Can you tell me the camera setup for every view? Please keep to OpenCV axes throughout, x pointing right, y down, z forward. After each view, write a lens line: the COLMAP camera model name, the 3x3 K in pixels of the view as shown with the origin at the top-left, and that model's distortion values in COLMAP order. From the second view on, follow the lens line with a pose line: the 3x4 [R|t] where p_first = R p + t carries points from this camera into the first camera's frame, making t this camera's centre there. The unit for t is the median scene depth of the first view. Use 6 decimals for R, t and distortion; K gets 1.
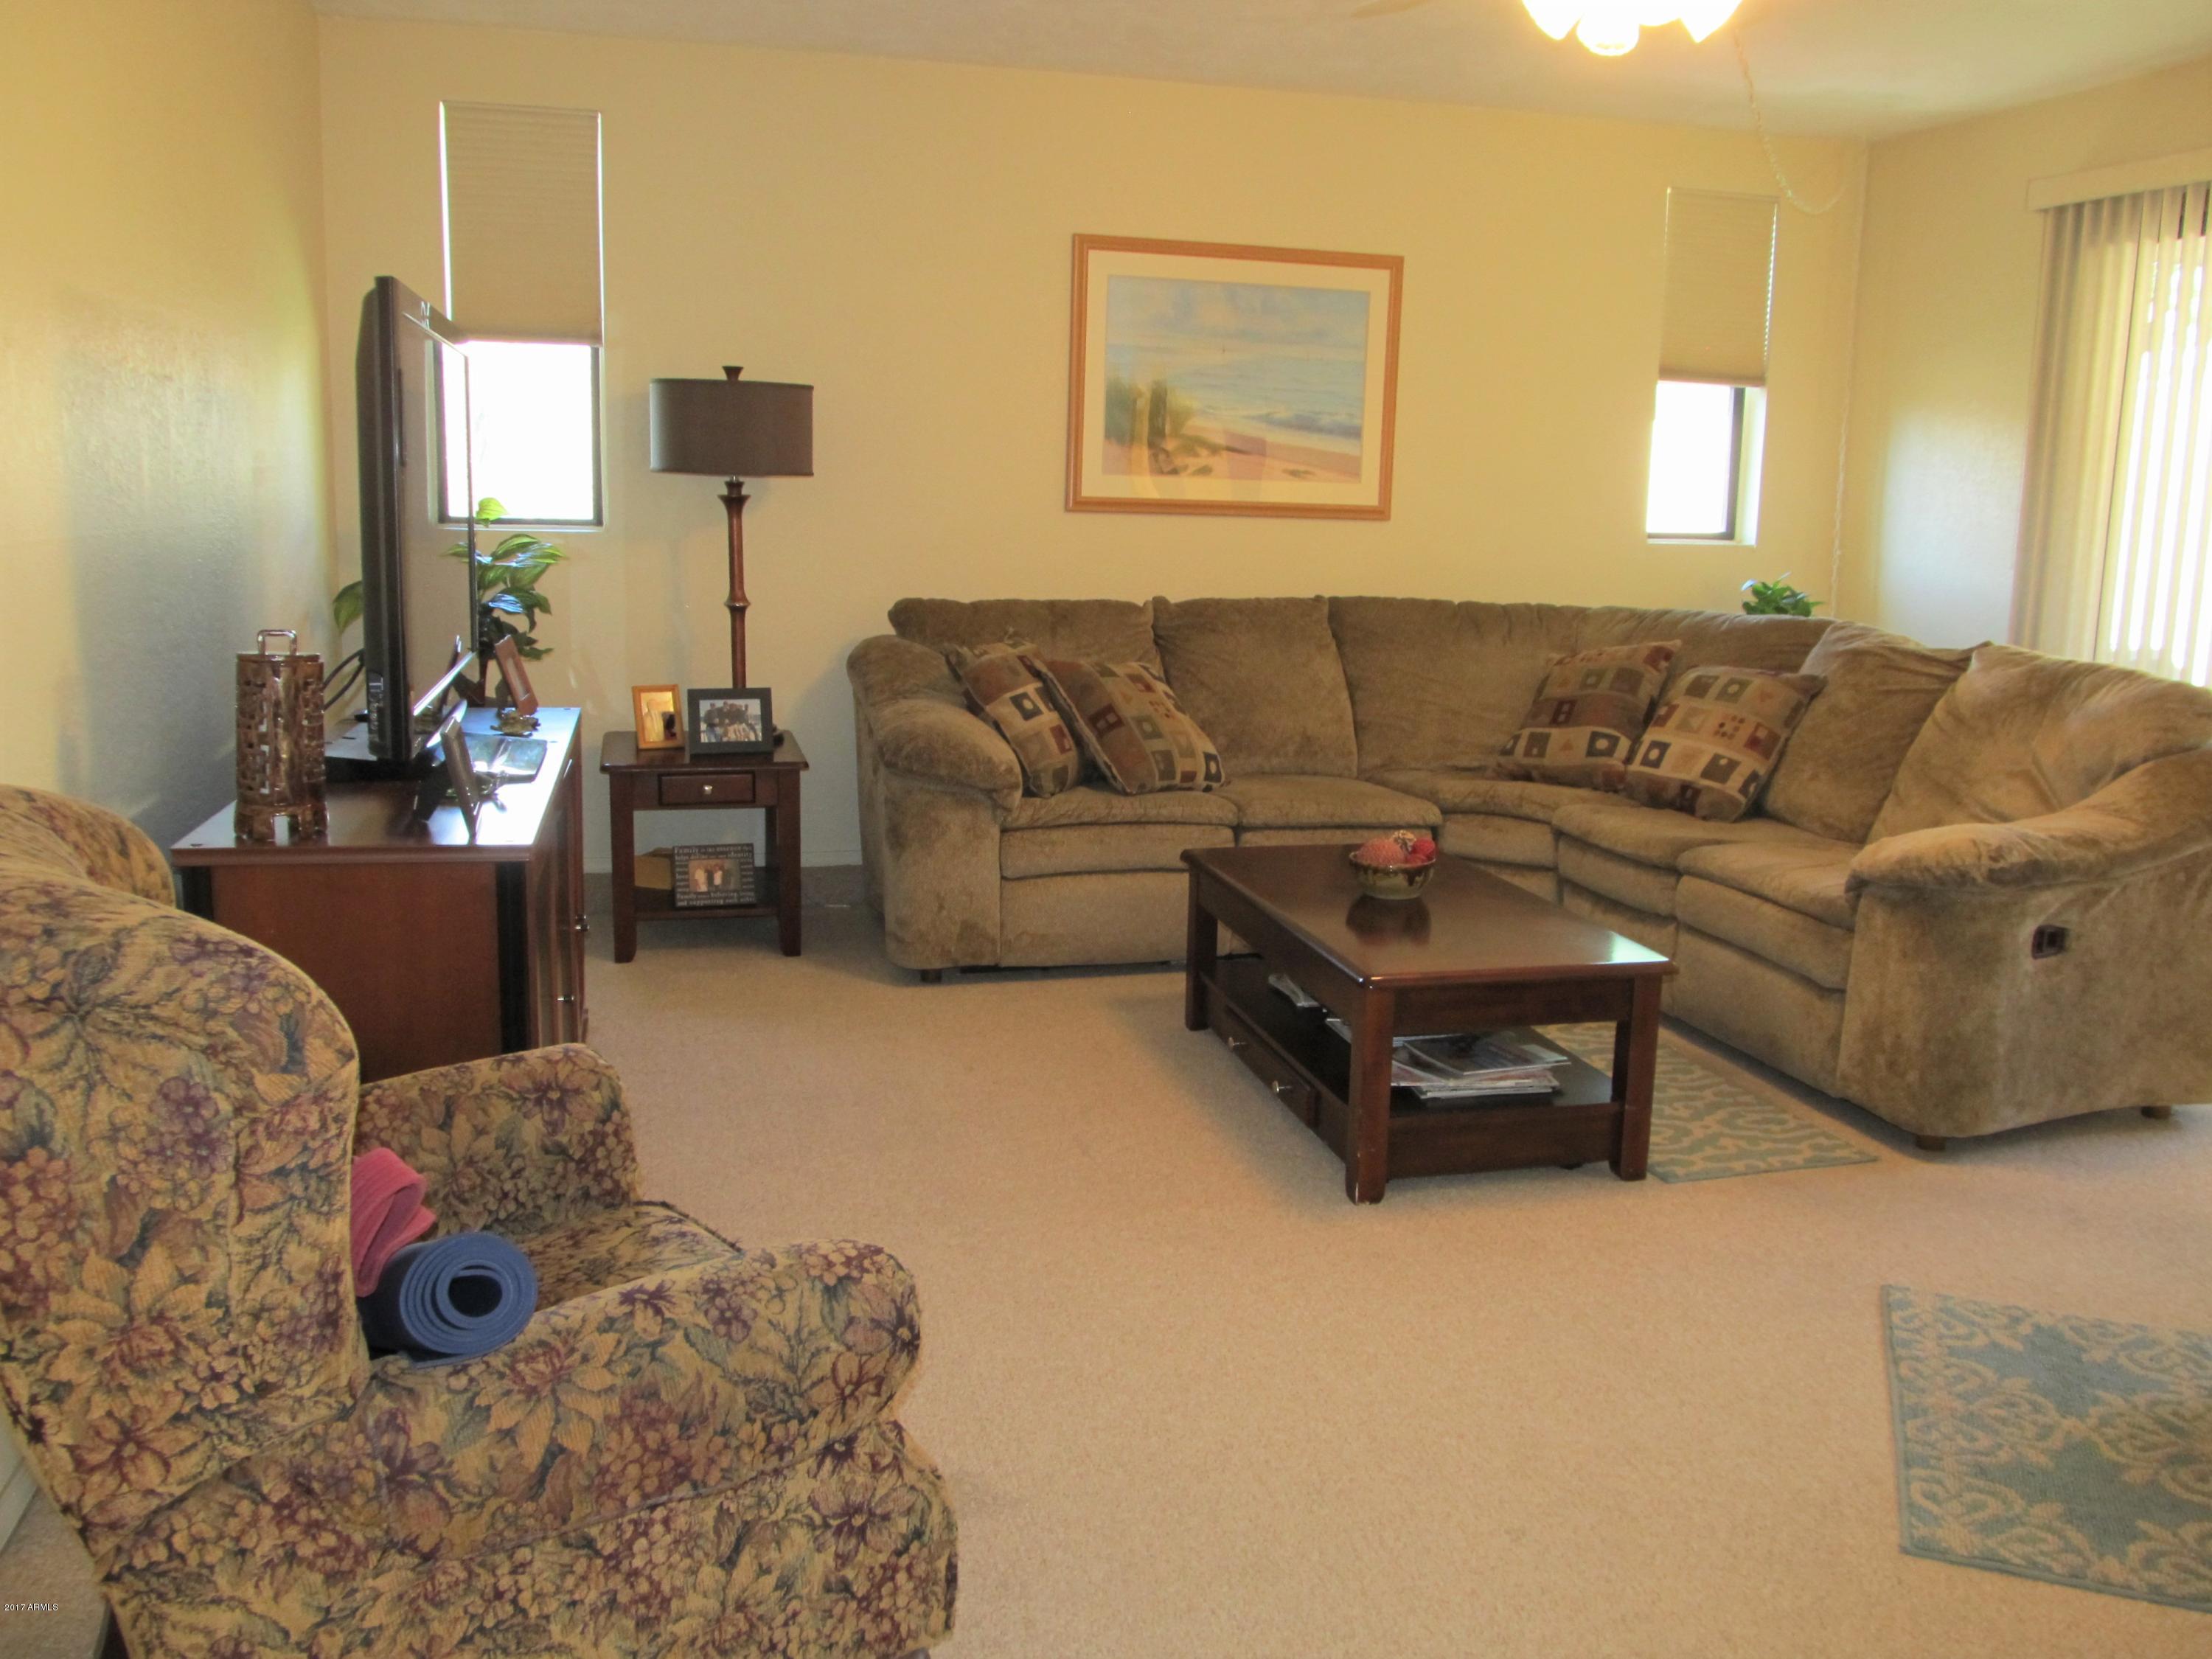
lens RADIAL K [[1821.2, 0, 1112.2], [0, 1821.2, 822.1], [0, 0, 1]] dist [-0.054902, -0.003032]
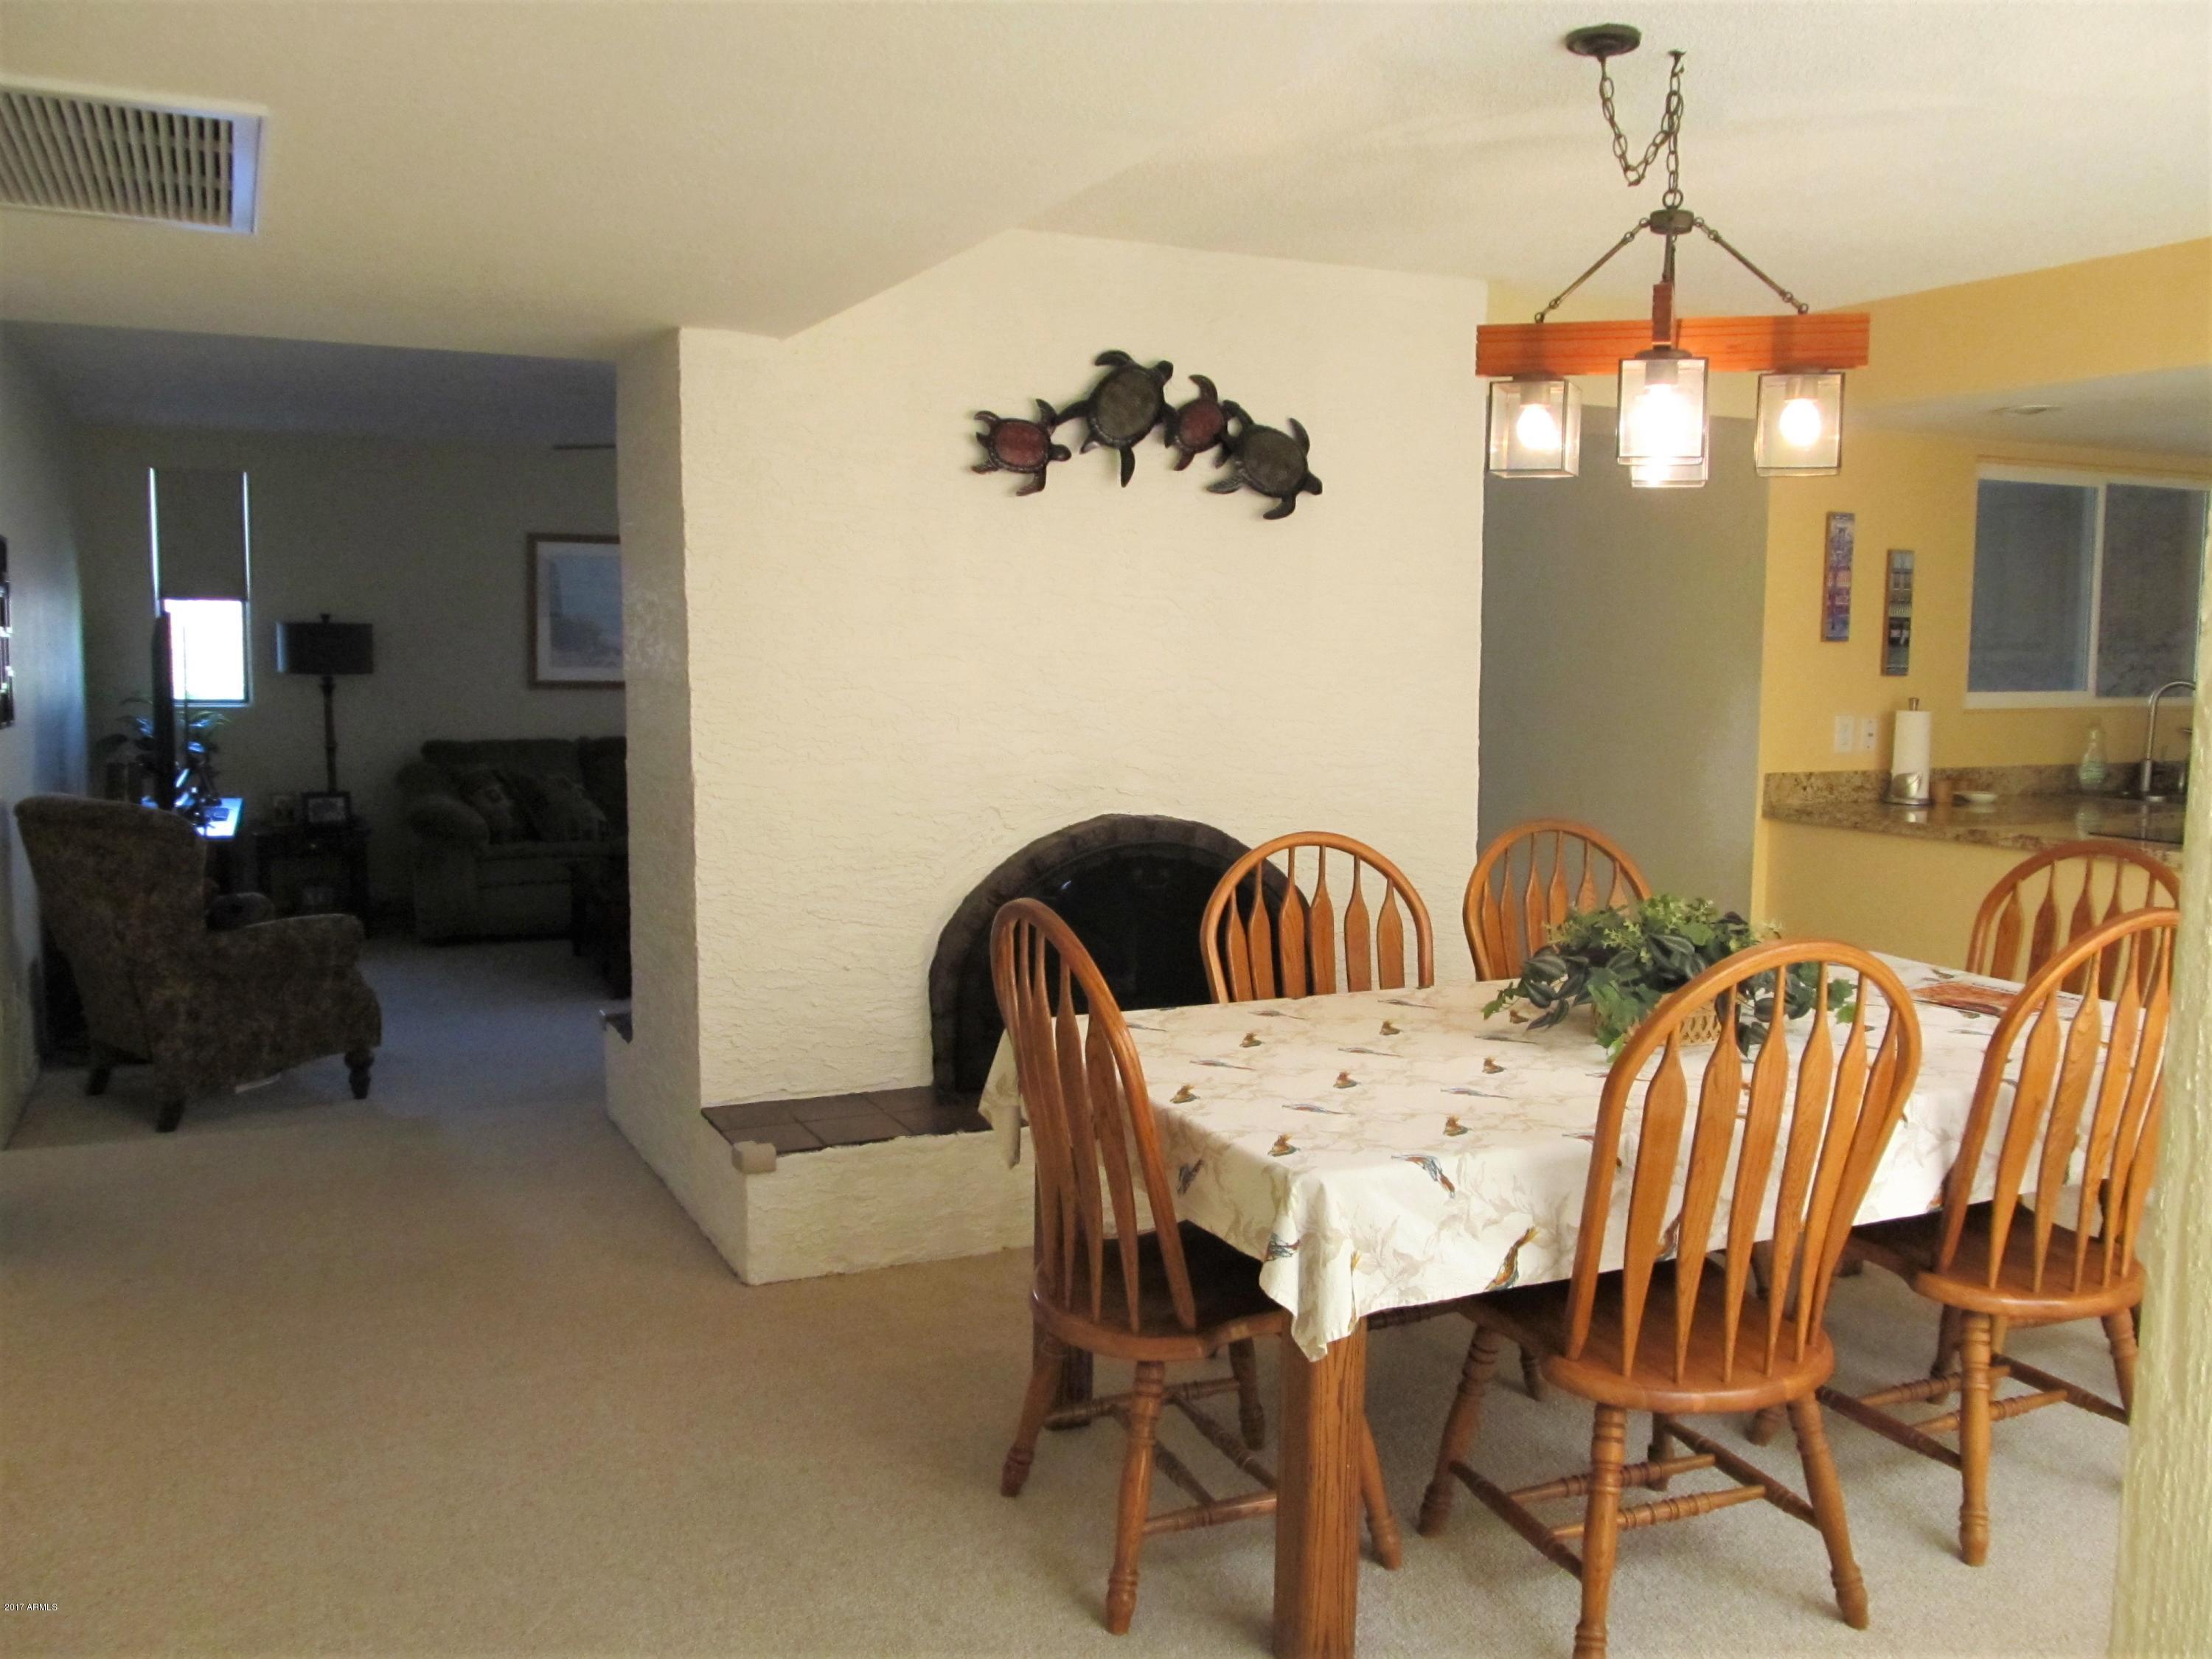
lens RADIAL K [[1821.2, 0, 1096.2], [0, 1821.2, 834.8], [0, 0, 1]] dist [-0.054902, -0.003032]
pose [[0.983709, -0.031011, 0.177074, 0.226901], [0.043963, 0.996599, -0.069696, 0.129710], [-0.174310, 0.076345, 0.981727, -0.901148]]
